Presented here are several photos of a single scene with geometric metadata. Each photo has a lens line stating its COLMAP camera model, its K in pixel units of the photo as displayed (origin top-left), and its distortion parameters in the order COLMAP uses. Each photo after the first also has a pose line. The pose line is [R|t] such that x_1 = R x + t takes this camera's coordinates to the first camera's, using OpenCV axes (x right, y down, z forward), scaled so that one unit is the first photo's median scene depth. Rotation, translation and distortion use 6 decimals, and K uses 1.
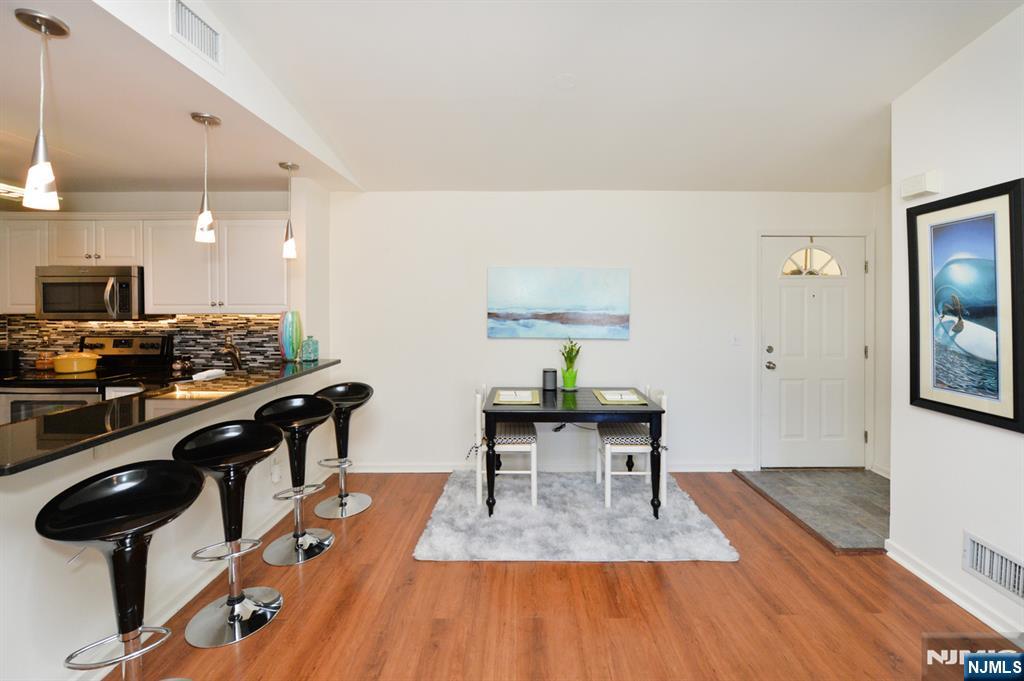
lens RADIAL K [[433.5, 0, 510.8], [0, 433.5, 302.1], [0, 0, 1]] dist [-0.008543, -0.000220]
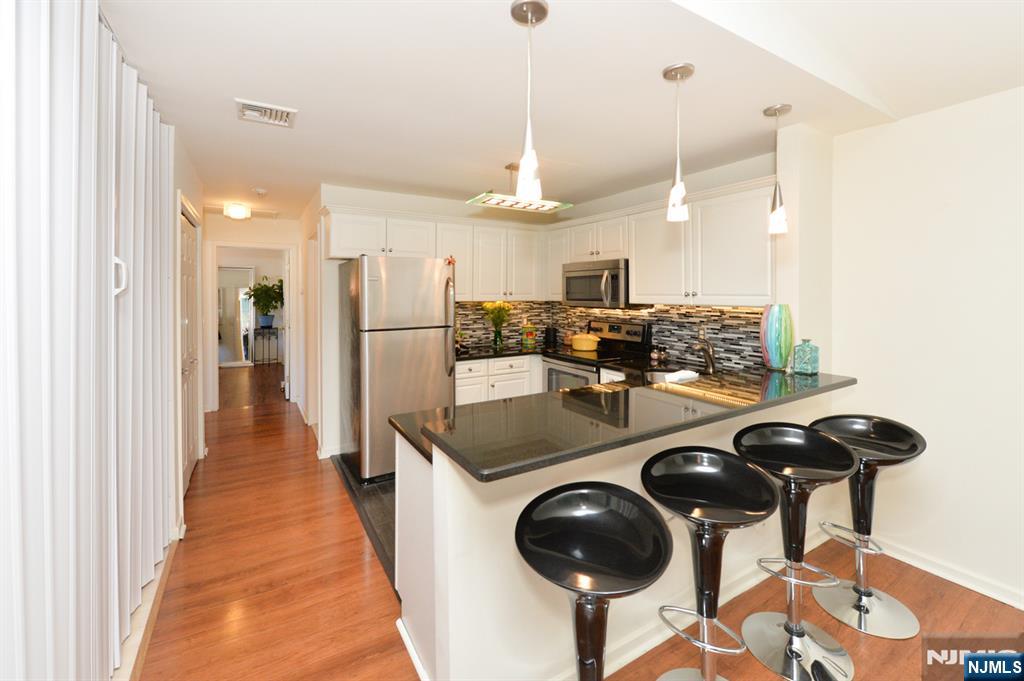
lens RADIAL K [[433.5, 0, 510.8], [0, 433.5, 302.1], [0, 0, 1]] dist [-0.008543, -0.000220]
pose [[0.547380, 0.018107, -0.836688, -0.110586], [0.004602, 0.999686, 0.024646, -0.003221], [0.836871, -0.017341, 0.547125, 0.163621]]
